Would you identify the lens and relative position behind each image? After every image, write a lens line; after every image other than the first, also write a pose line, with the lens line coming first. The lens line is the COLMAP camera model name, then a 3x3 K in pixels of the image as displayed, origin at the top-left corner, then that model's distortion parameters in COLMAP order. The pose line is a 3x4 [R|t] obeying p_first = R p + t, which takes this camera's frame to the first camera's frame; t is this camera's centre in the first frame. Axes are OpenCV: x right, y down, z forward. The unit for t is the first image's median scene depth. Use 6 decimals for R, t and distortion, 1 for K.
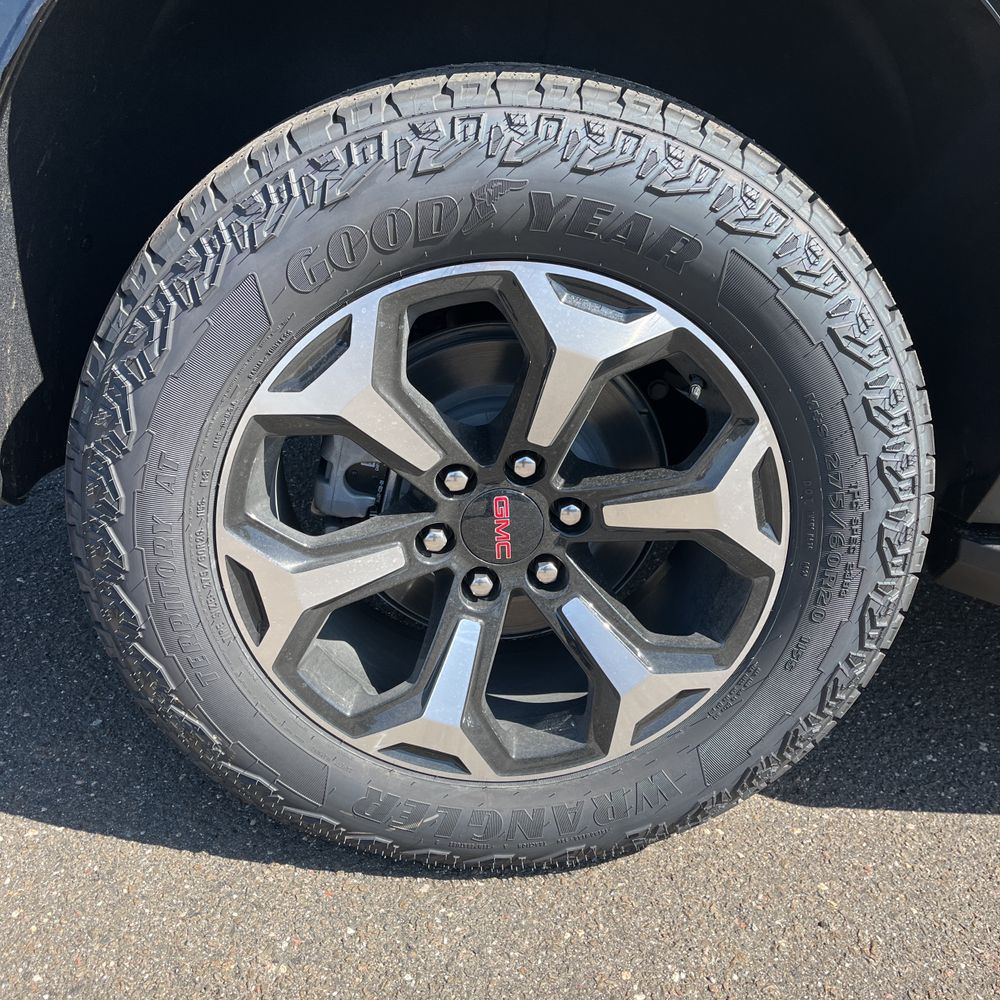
lens RADIAL K [[1023.5, 0, 475.1], [0, 1023.5, 500.5], [0, 0, 1]] dist [0.025285, -0.020934]
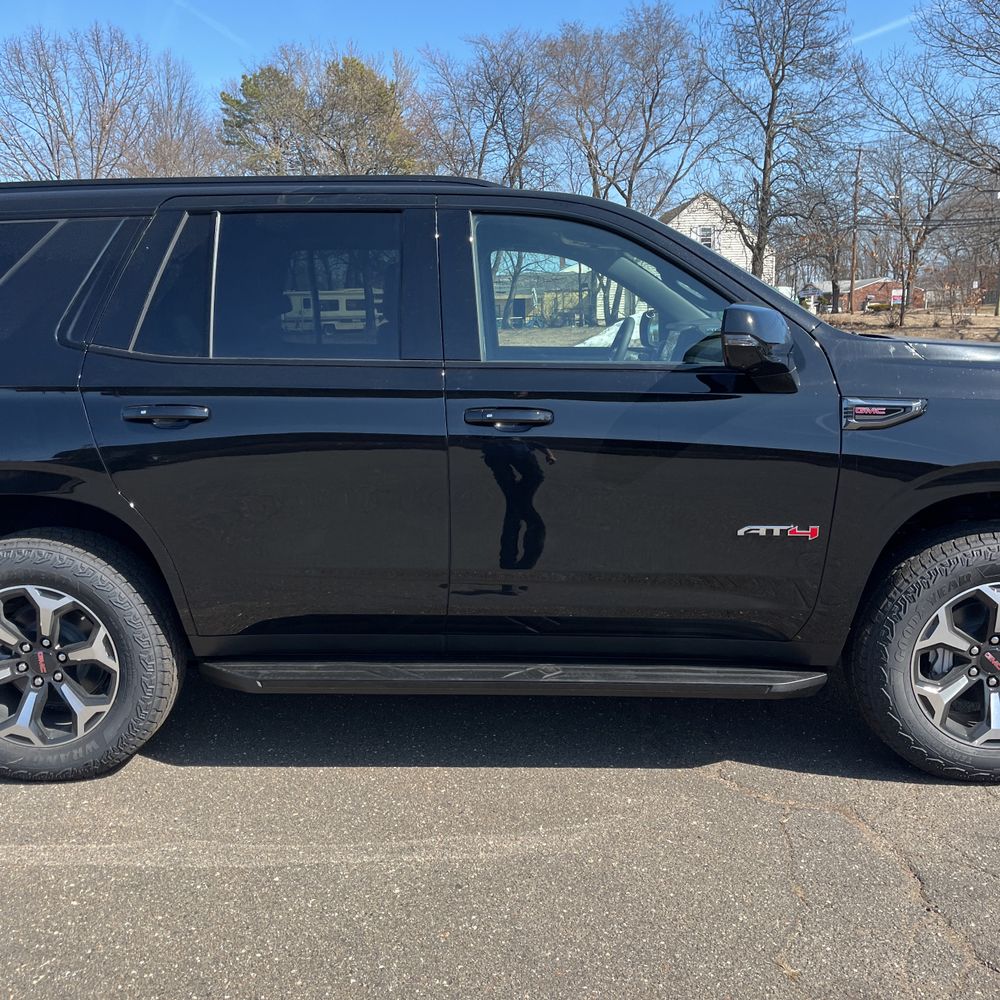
lens RADIAL K [[1018.7, 0, 501.8], [0, 1018.7, 507.6], [0, 0, 1]] dist [0.021140, -0.015568]
pose [[0.998205, -0.044855, -0.039687, 1.685545], [0.034912, 0.974203, -0.222957, 0.332593], [0.048664, 0.221171, 0.974020, -2.274090]]
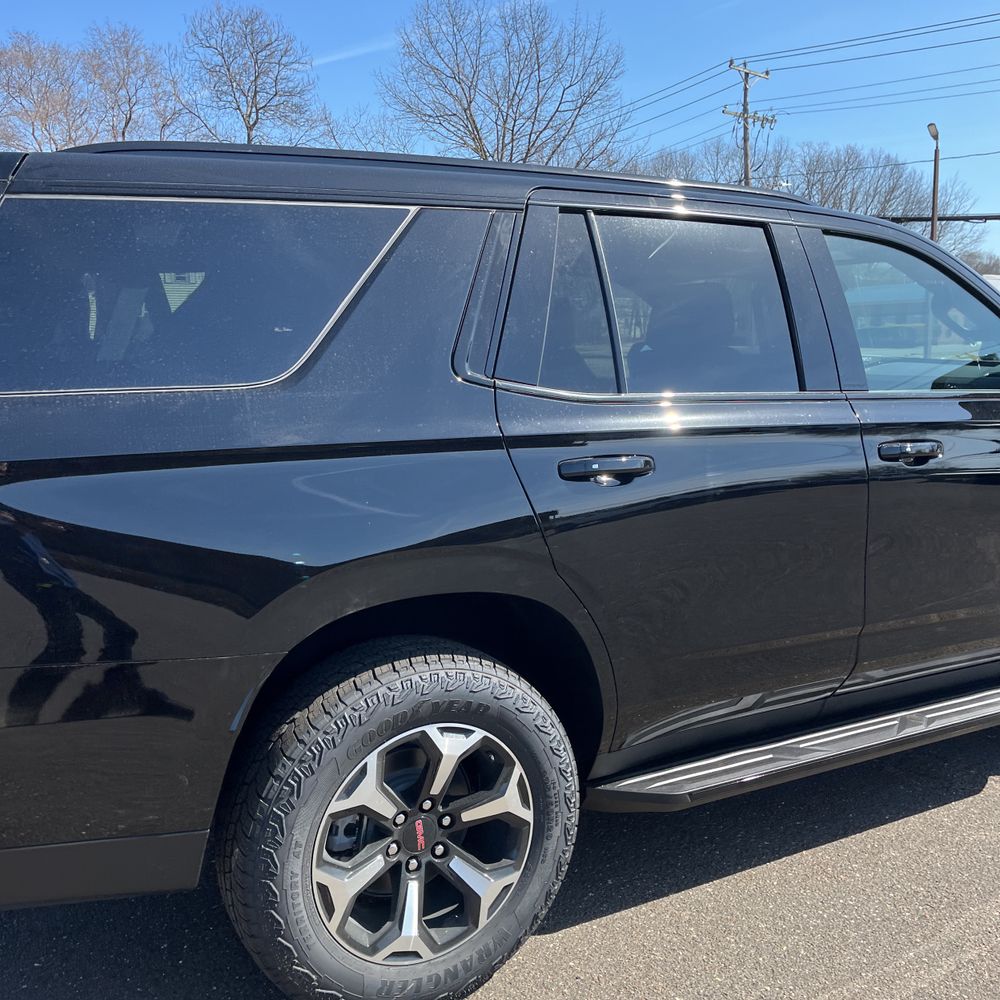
lens RADIAL K [[1014.7, 0, 501.5], [0, 1014.7, 489.0], [0, 0, 1]] dist [0.034371, -0.025553]
pose [[0.874496, -0.110809, 0.472206, -0.813366], [0.229609, 0.952134, -0.201792, -0.210657], [-0.427243, 0.284889, 0.858080, -1.255948]]
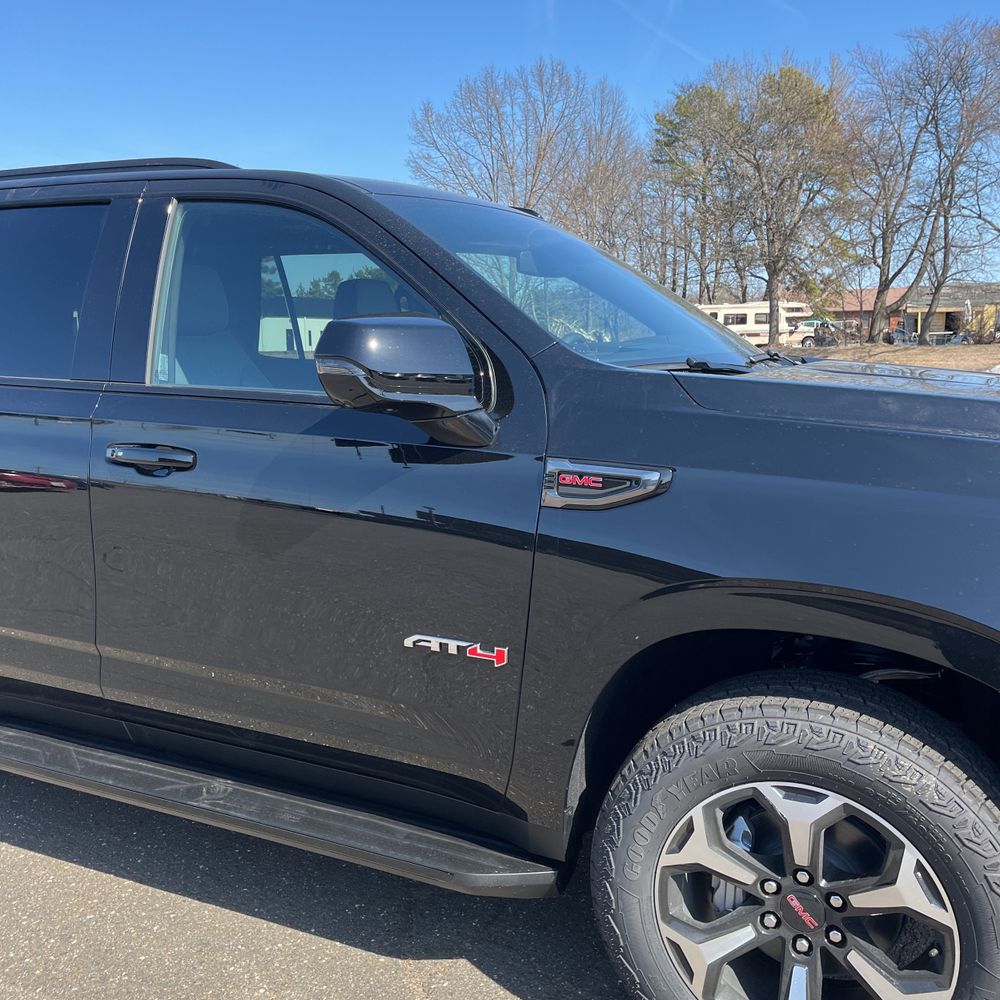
lens RADIAL K [[1014.7, 0, 501.5], [0, 1014.7, 489.0], [0, 0, 1]] dist [0.034371, -0.025553]
pose [[0.900778, 0.022768, -0.433683, 3.416064], [-0.135848, 0.963281, -0.231591, -0.111704], [0.412486, 0.267527, 0.870796, -1.042911]]
